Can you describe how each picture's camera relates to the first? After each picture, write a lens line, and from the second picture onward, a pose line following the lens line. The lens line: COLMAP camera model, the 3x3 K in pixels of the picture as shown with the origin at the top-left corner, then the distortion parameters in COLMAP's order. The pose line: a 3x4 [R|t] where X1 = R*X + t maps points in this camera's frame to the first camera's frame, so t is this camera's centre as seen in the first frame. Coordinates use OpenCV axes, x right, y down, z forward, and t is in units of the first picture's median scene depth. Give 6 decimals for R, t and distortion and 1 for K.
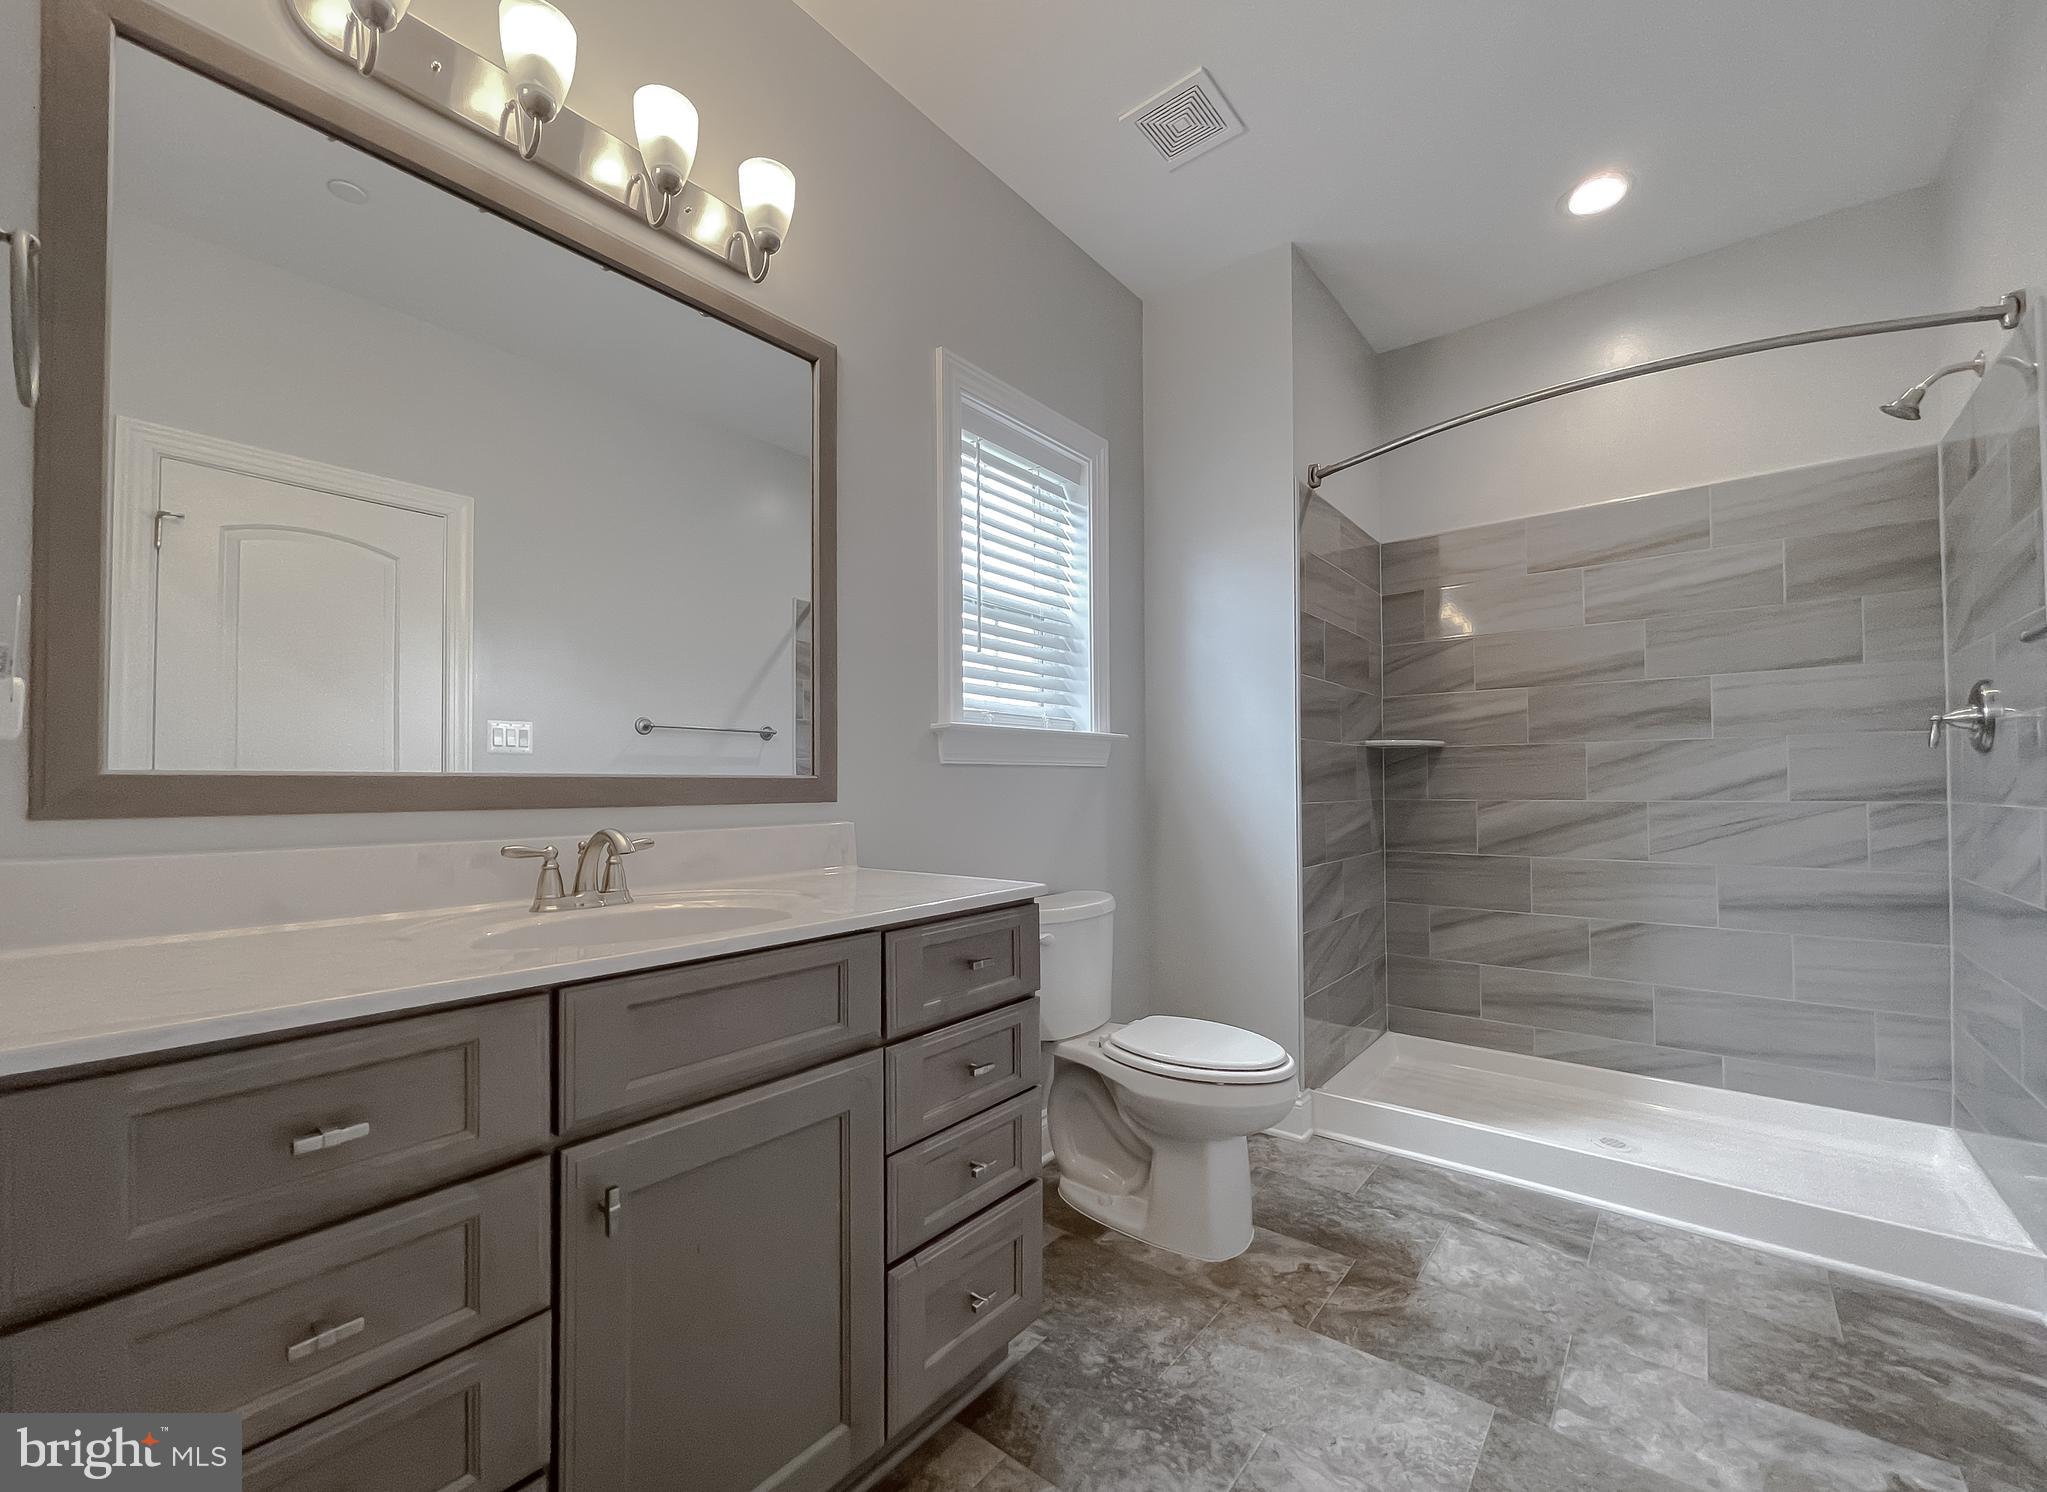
lens RADIAL K [[848.9, 0, 977.7], [0, 848.9, 773.7], [0, 0, 1]] dist [-0.007483, -0.001899]
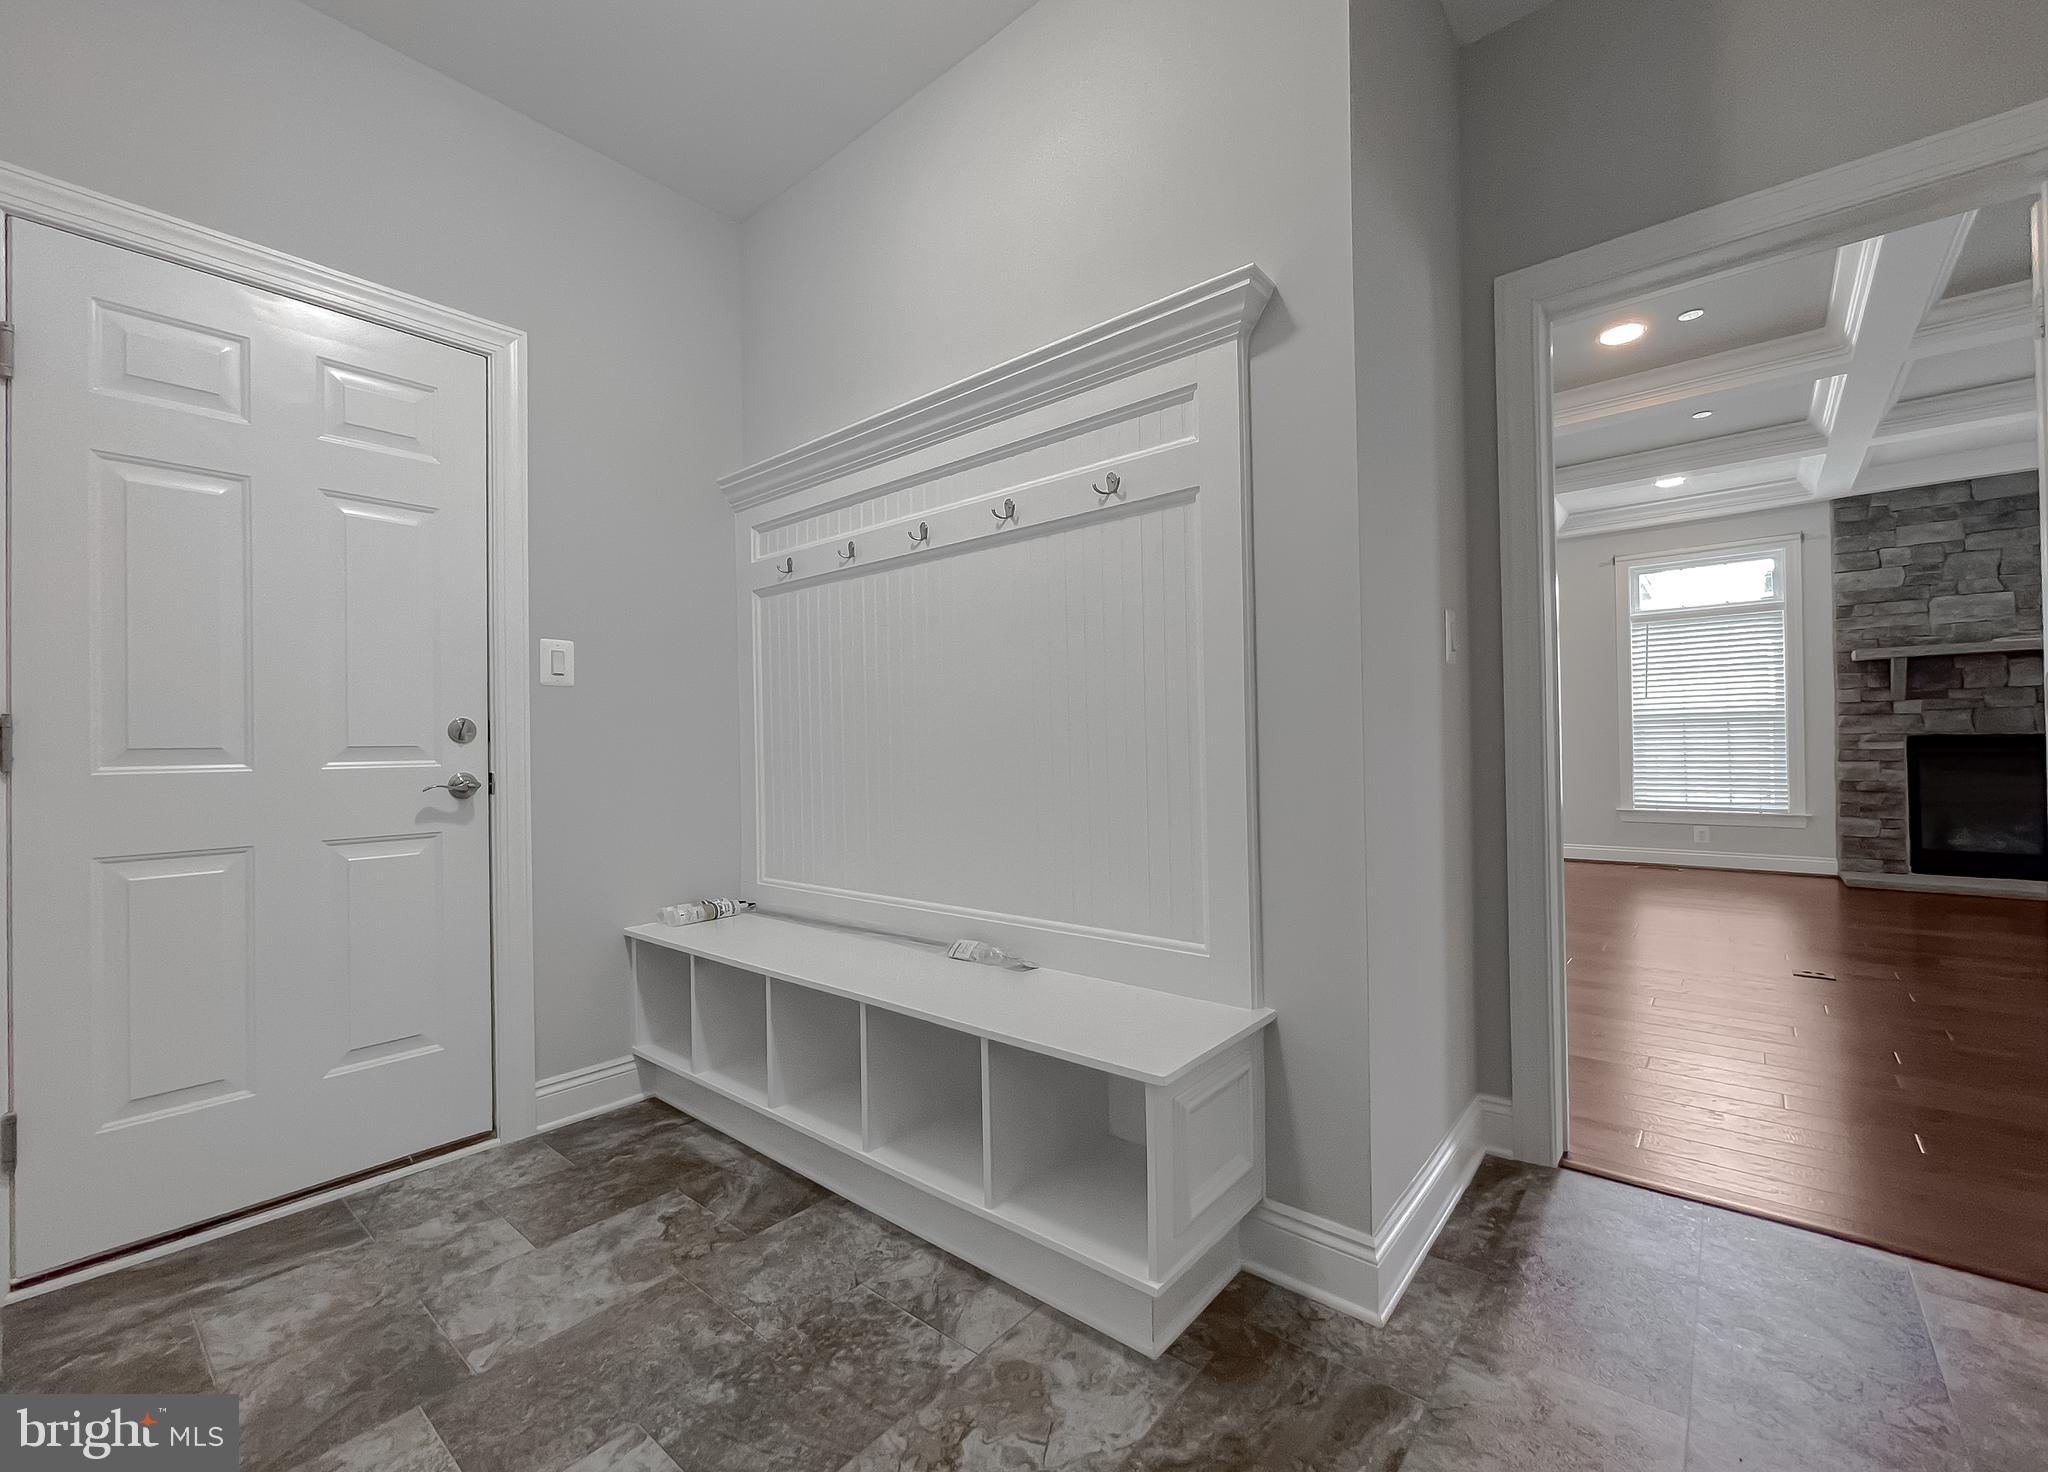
lens RADIAL K [[845.5, 0, 1047.1], [0, 845.5, 732.1], [0, 0, 1]] dist [0.006203, -0.000037]
pose [[-0.031051, 0.010890, 0.999458, -0.344149], [-0.002810, 0.999936, -0.010982, 0.007271], [-0.999514, -0.003149, -0.031018, 0.308854]]
